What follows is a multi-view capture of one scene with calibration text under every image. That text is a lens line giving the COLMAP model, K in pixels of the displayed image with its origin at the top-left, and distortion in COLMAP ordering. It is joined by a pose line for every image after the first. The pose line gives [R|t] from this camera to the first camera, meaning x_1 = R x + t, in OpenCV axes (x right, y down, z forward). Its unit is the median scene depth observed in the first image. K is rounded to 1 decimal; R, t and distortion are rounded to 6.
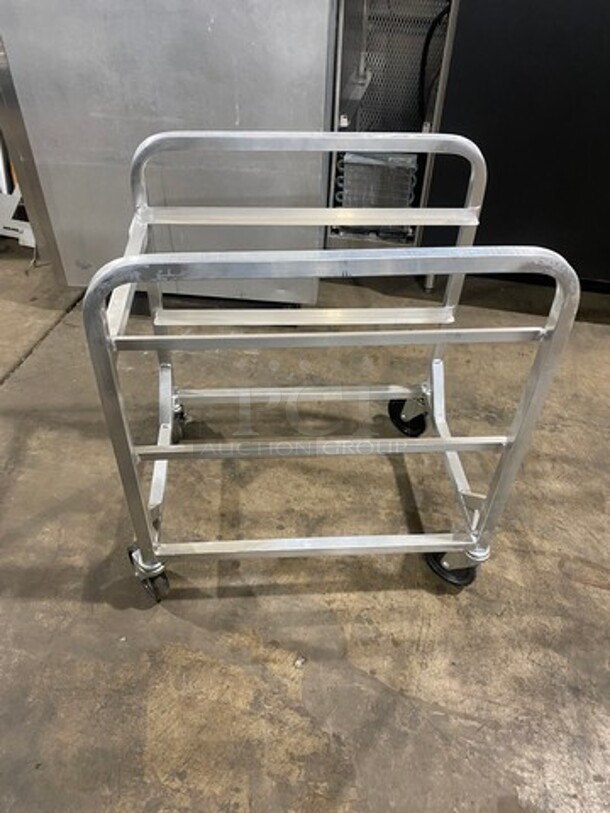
lens RADIAL K [[606.4, 0, 305.0], [0, 606.4, 406.5], [0, 0, 1]] dist [0.020304, -0.007627]
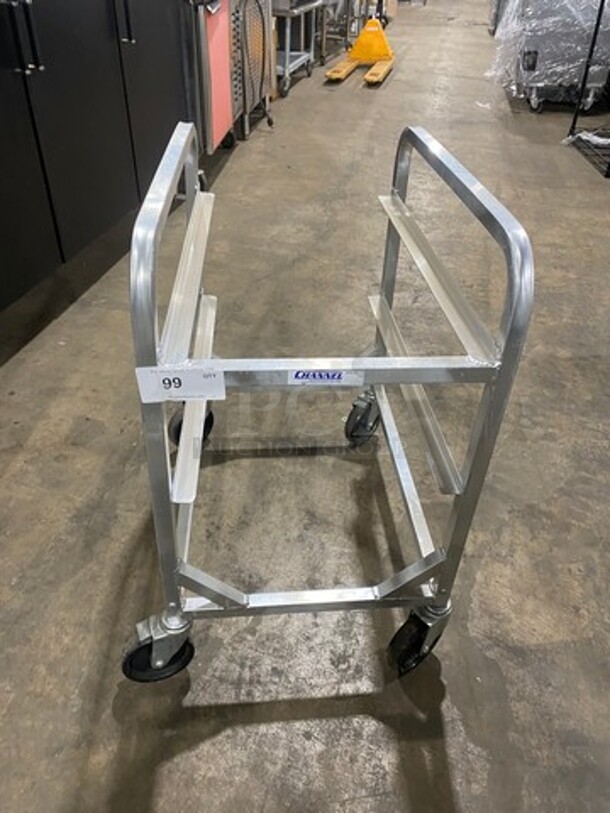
lens RADIAL K [[606.4, 0, 305.0], [0, 606.4, 406.5], [0, 0, 1]] dist [0.020304, -0.007627]
pose [[-0.008048, -0.624991, 0.780591, -0.727215], [0.648469, 0.590961, 0.479847, -0.453608], [-0.761199, 0.510050, 0.400531, 0.595170]]
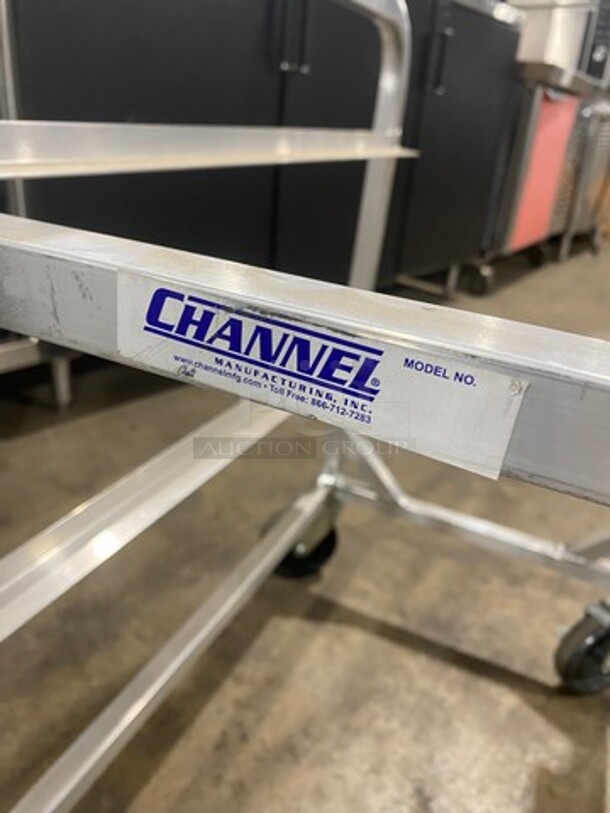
lens RADIAL K [[620.6, 0, 317.0], [0, 620.6, 407.1], [0, 0, 1]] dist [-0.002018, -0.003709]
pose [[0.479878, -0.365646, 0.797509, -0.329094], [0.532411, 0.843867, 0.066538, -0.167899], [-0.697321, 0.392672, 0.599627, 0.739512]]
